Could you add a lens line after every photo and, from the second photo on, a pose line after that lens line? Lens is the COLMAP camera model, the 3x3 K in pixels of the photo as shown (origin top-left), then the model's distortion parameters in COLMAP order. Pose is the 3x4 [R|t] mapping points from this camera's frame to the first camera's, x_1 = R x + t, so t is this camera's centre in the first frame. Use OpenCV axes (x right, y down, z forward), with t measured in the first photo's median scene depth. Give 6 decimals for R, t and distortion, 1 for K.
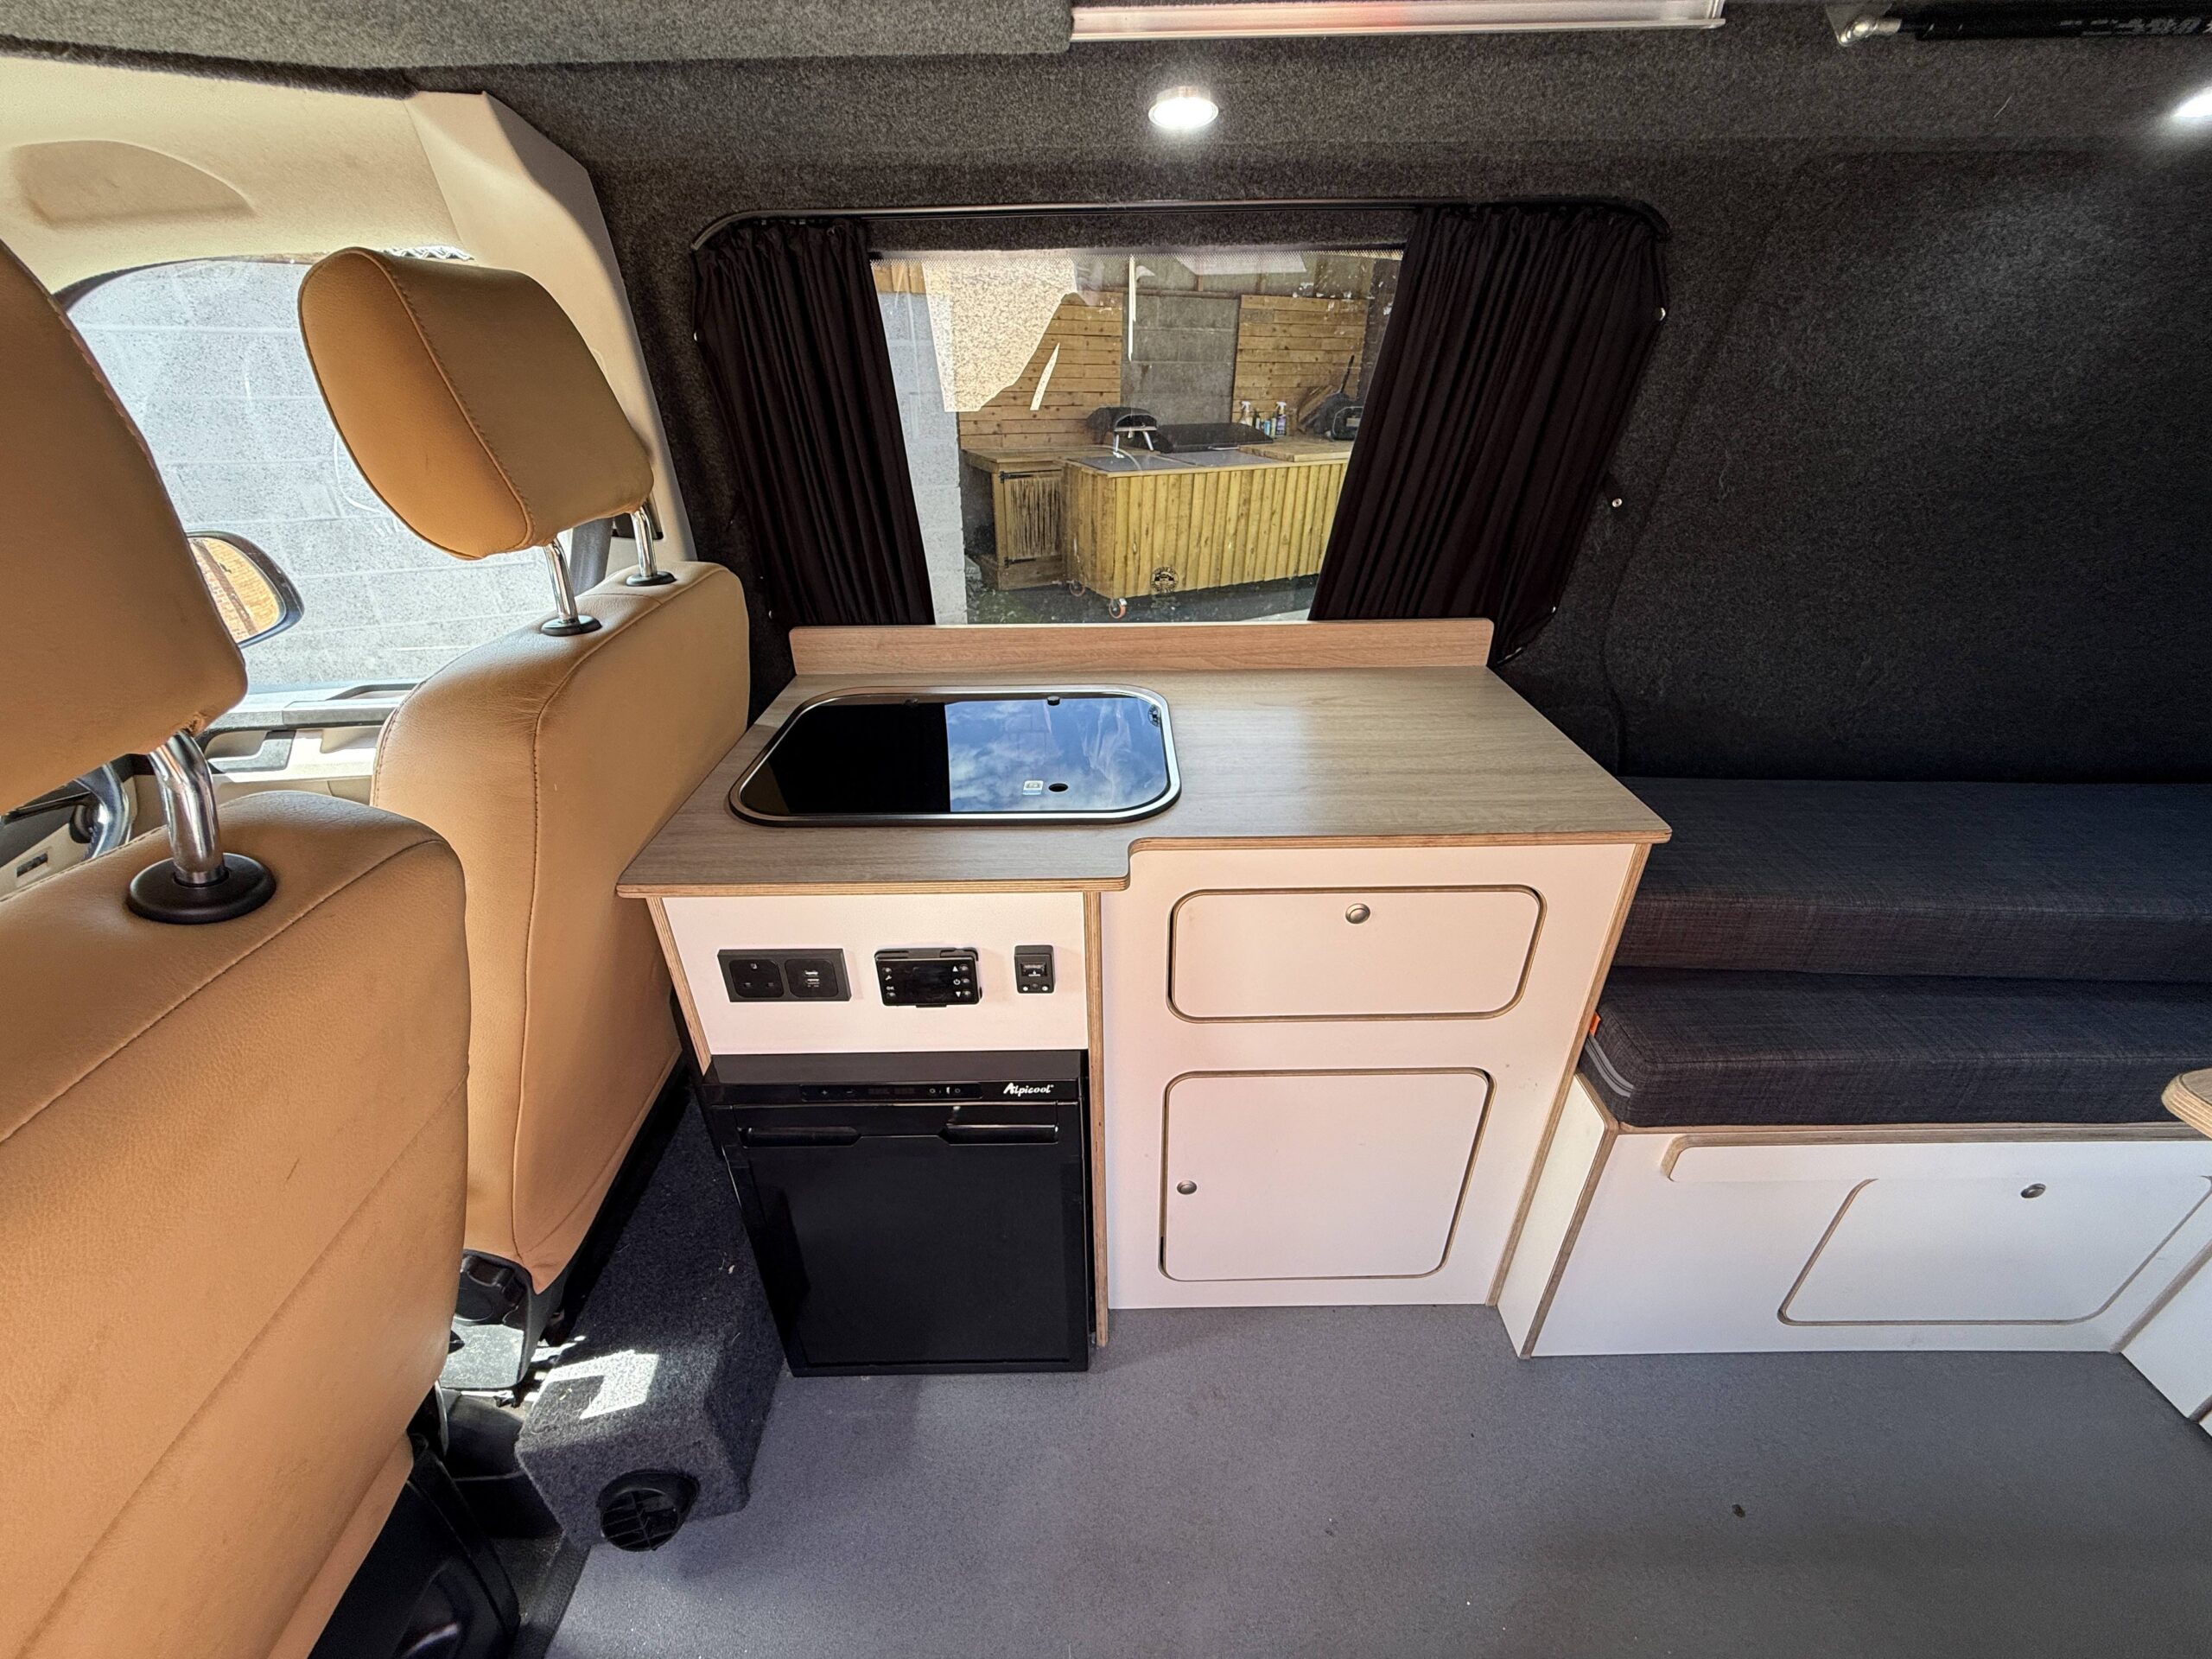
lens RADIAL K [[881.1, 0, 1101.3], [0, 881.1, 828.3], [0, 0, 1]] dist [0.000486, -0.000526]
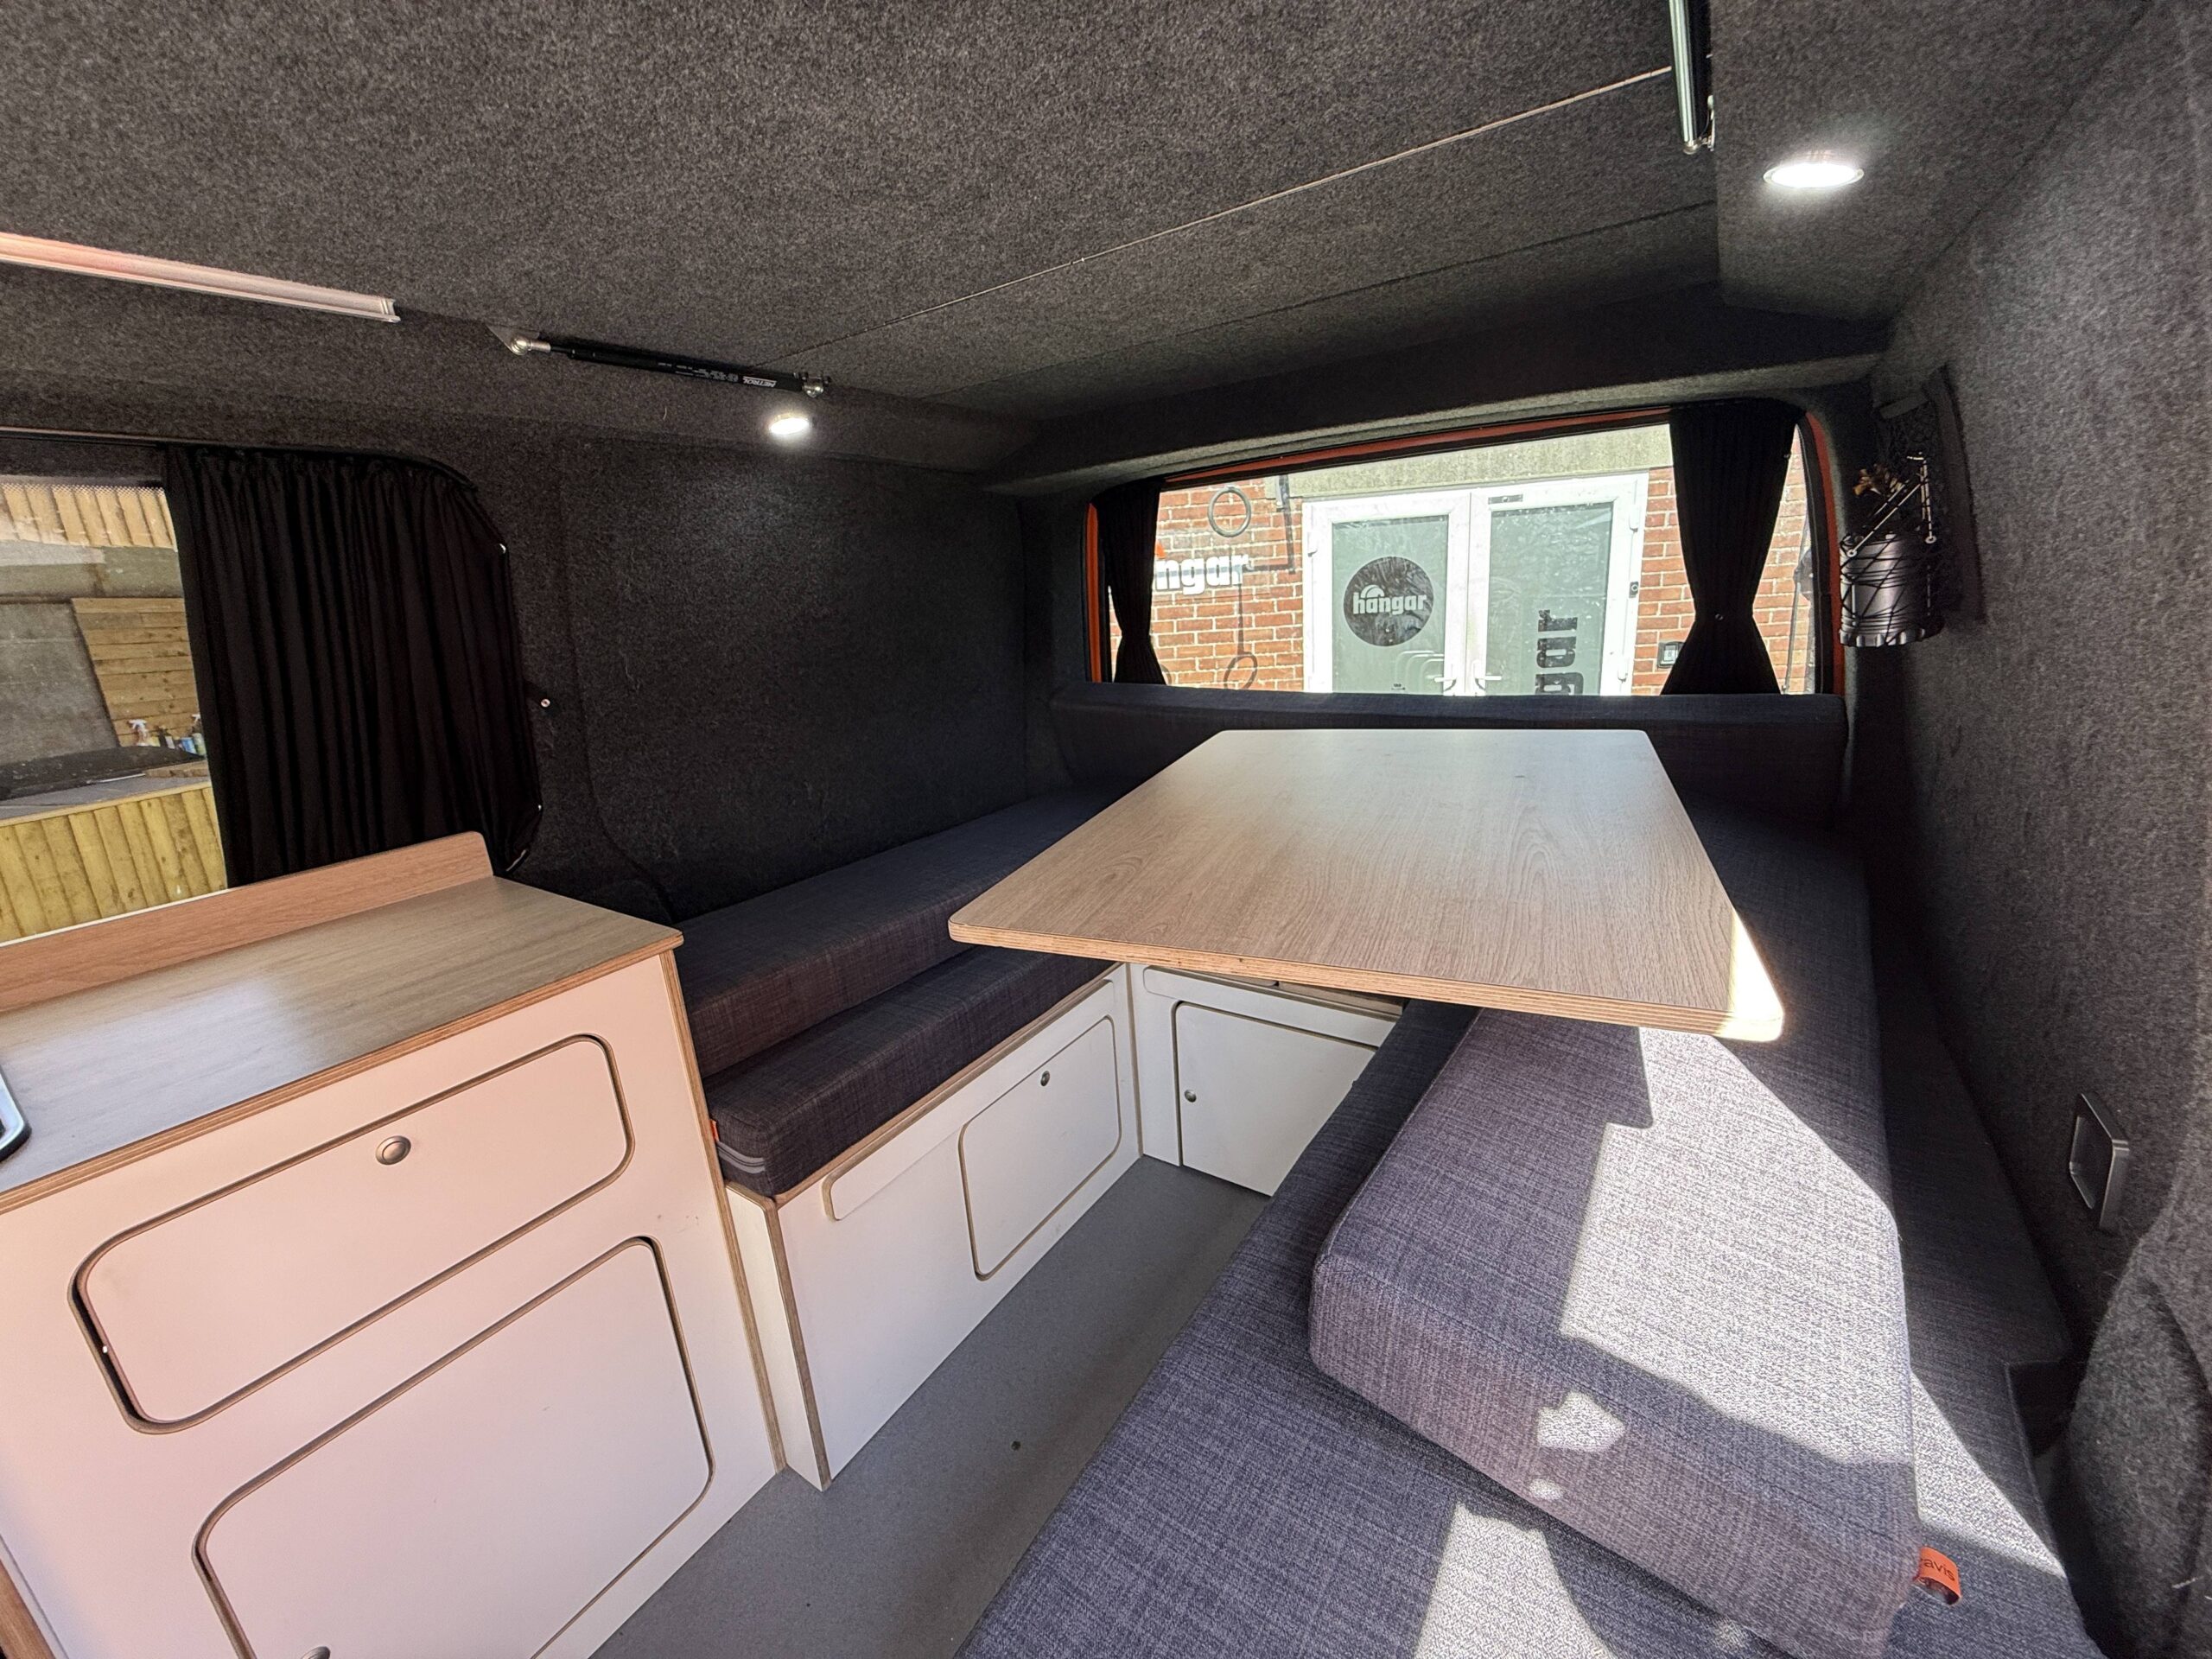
lens RADIAL K [[881.1, 0, 1100.6], [0, 881.1, 829.6], [0, 0, 1]] dist [0.000486, -0.000526]
pose [[0.564010, -0.251215, 0.786628, 0.073215], [0.458278, 0.887664, -0.045102, 0.154553], [-0.686931, 0.385933, 0.615777, -0.109833]]
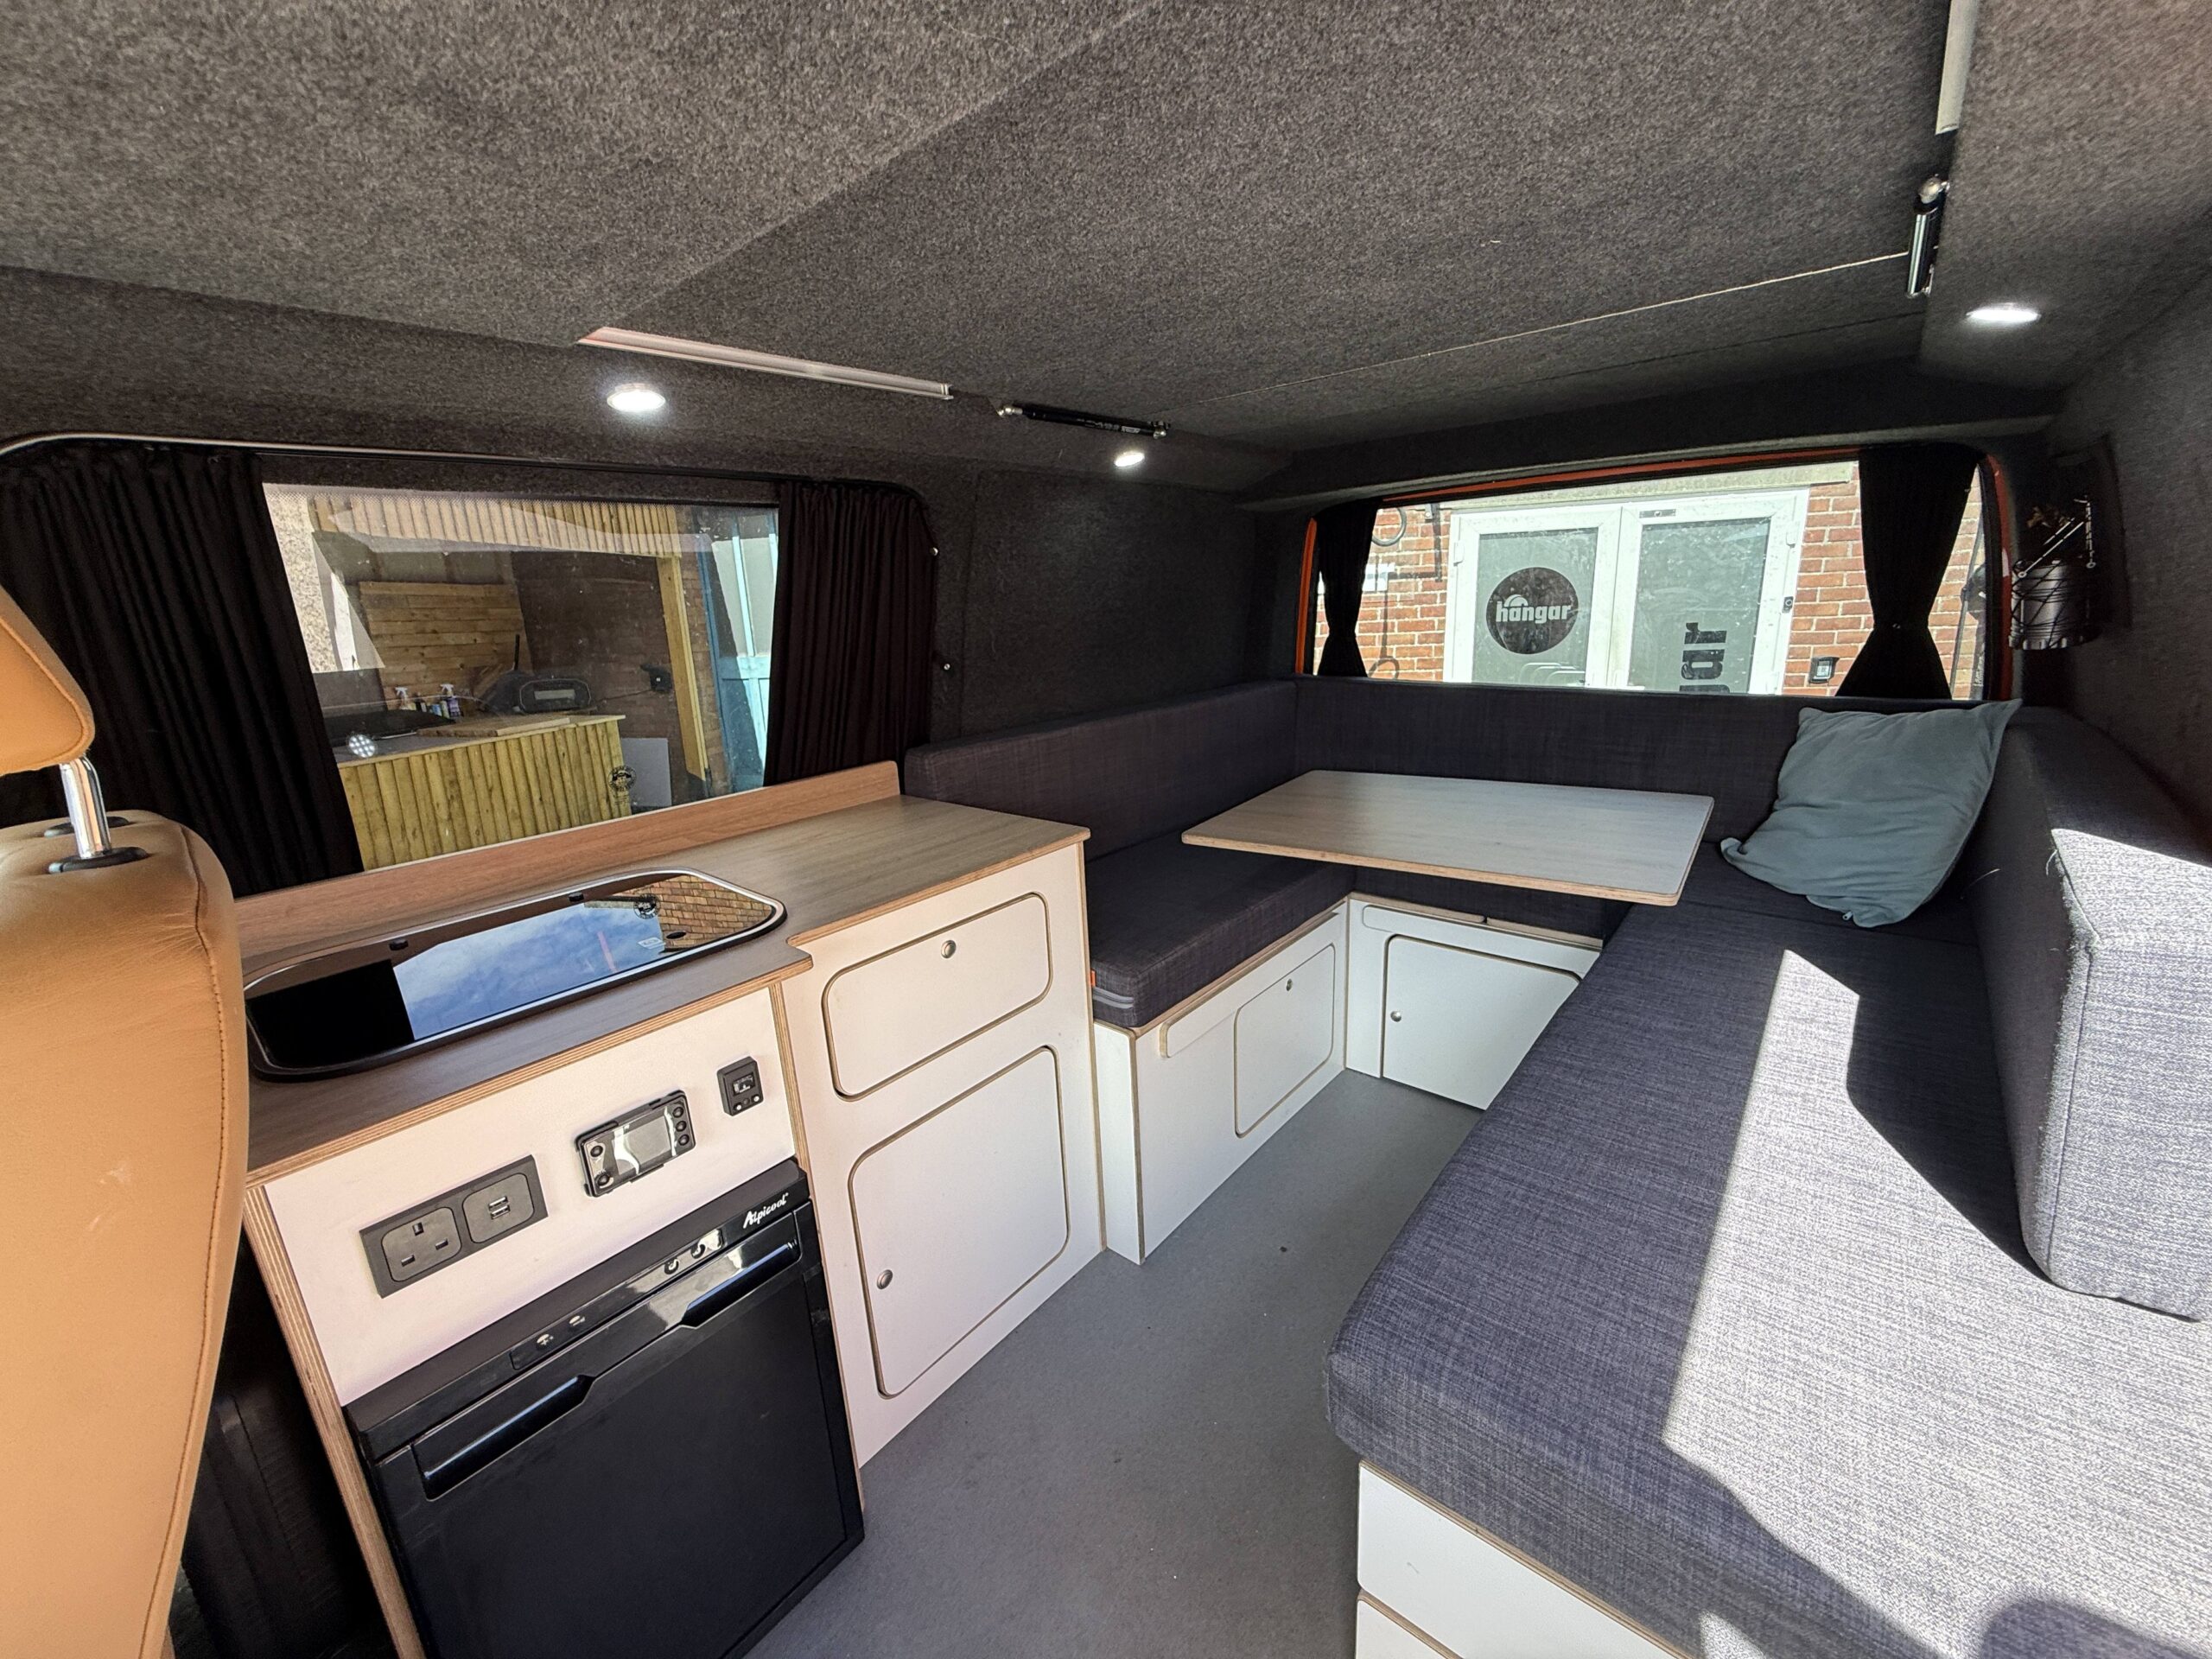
lens RADIAL K [[881.1, 0, 1099.6], [0, 881.1, 829.5], [0, 0, 1]] dist [0.000486, -0.000526]
pose [[0.650285, -0.219251, 0.727364, -0.420324], [0.408067, 0.908405, -0.091001, 0.129759], [-0.640789, 0.355990, 0.680192, -0.082807]]
